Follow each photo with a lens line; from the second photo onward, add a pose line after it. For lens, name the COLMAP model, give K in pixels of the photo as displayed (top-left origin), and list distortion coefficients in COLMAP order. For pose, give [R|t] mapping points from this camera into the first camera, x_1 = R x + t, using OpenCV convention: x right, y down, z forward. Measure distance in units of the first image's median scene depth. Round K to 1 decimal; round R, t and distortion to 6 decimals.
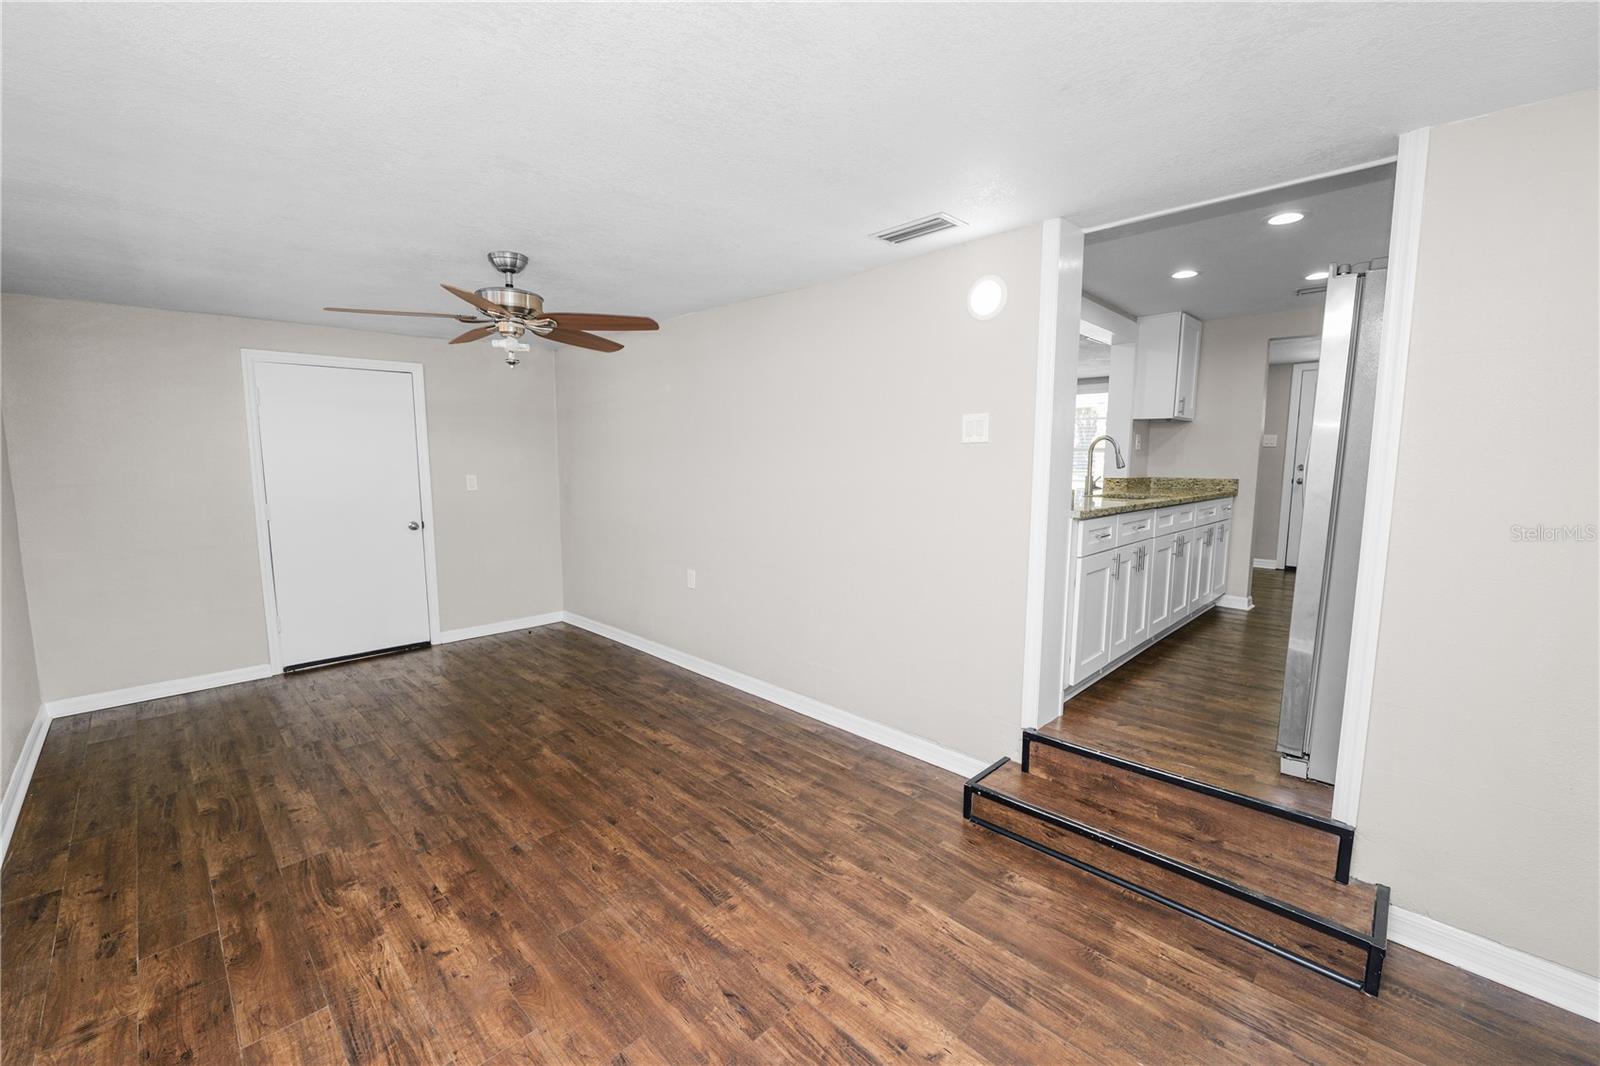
lens RADIAL K [[651.1, 0, 796.1], [0, 651.1, 535.3], [0, 0, 1]] dist [-0.013067, 0.001401]
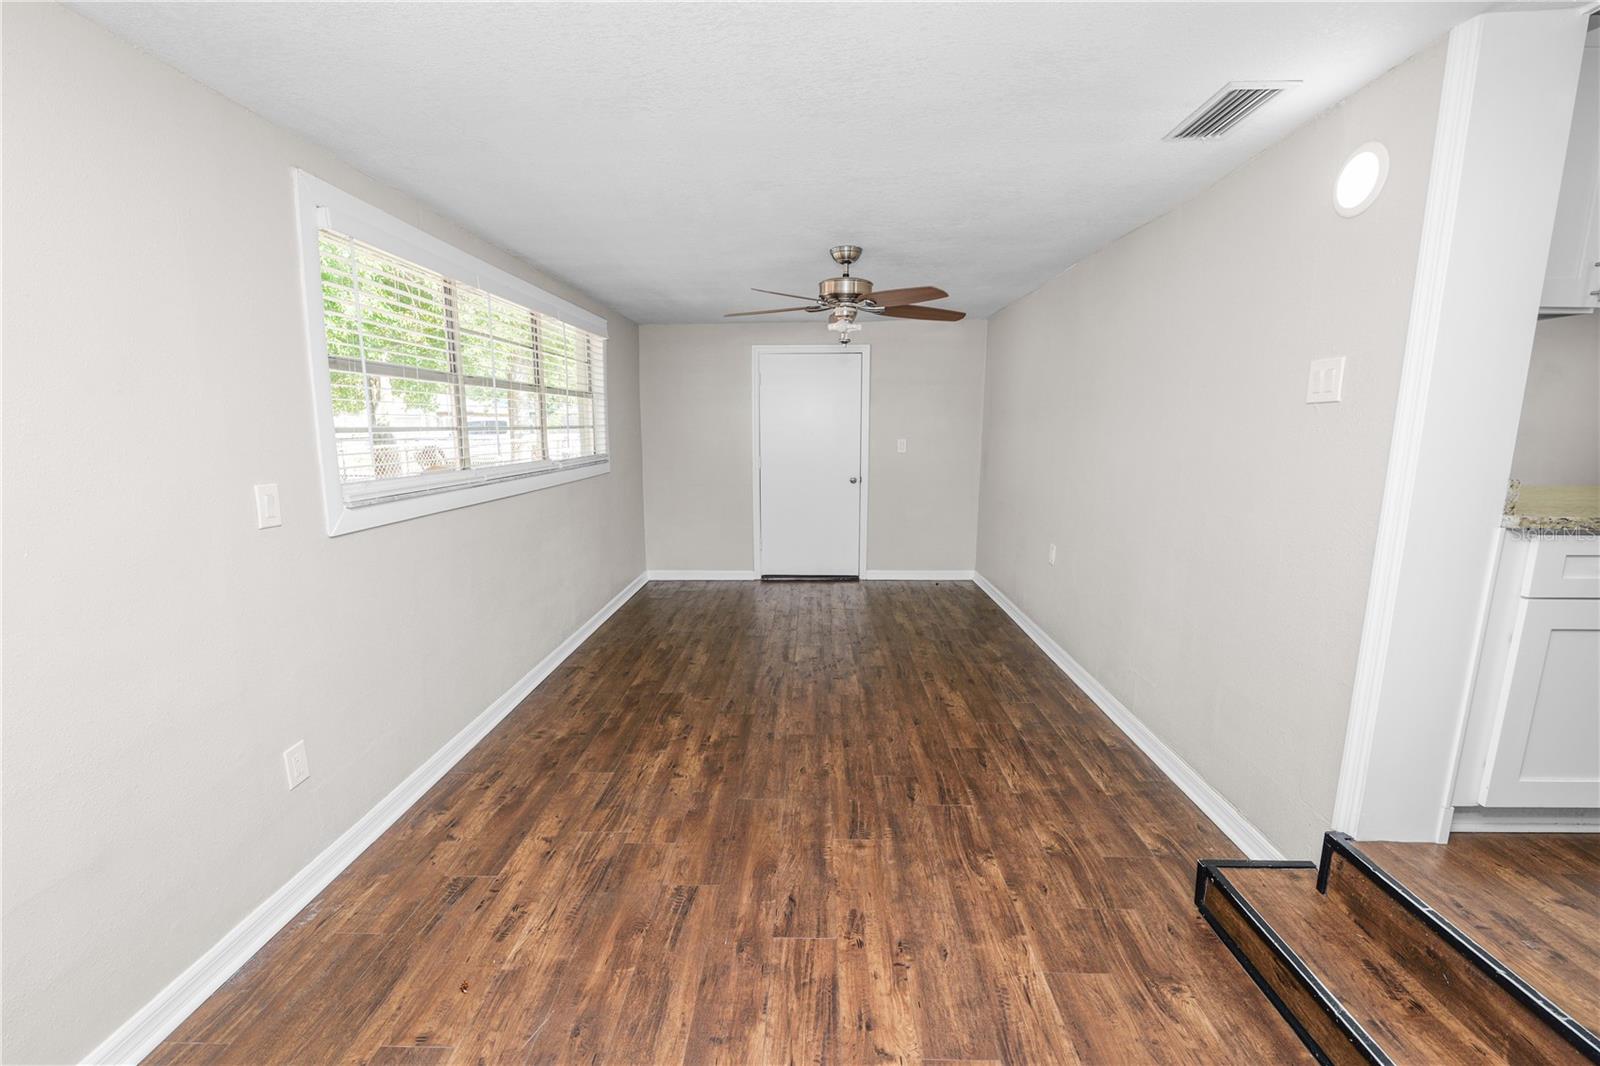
lens RADIAL K [[651.1, 0, 798.8], [0, 651.1, 532.3], [0, 0, 1]] dist [-0.013067, 0.001401]
pose [[0.687431, 0.119619, -0.716330, 0.431522], [-0.086910, 0.992804, 0.082383, -0.016244], [0.721030, 0.005624, 0.692881, 0.145248]]
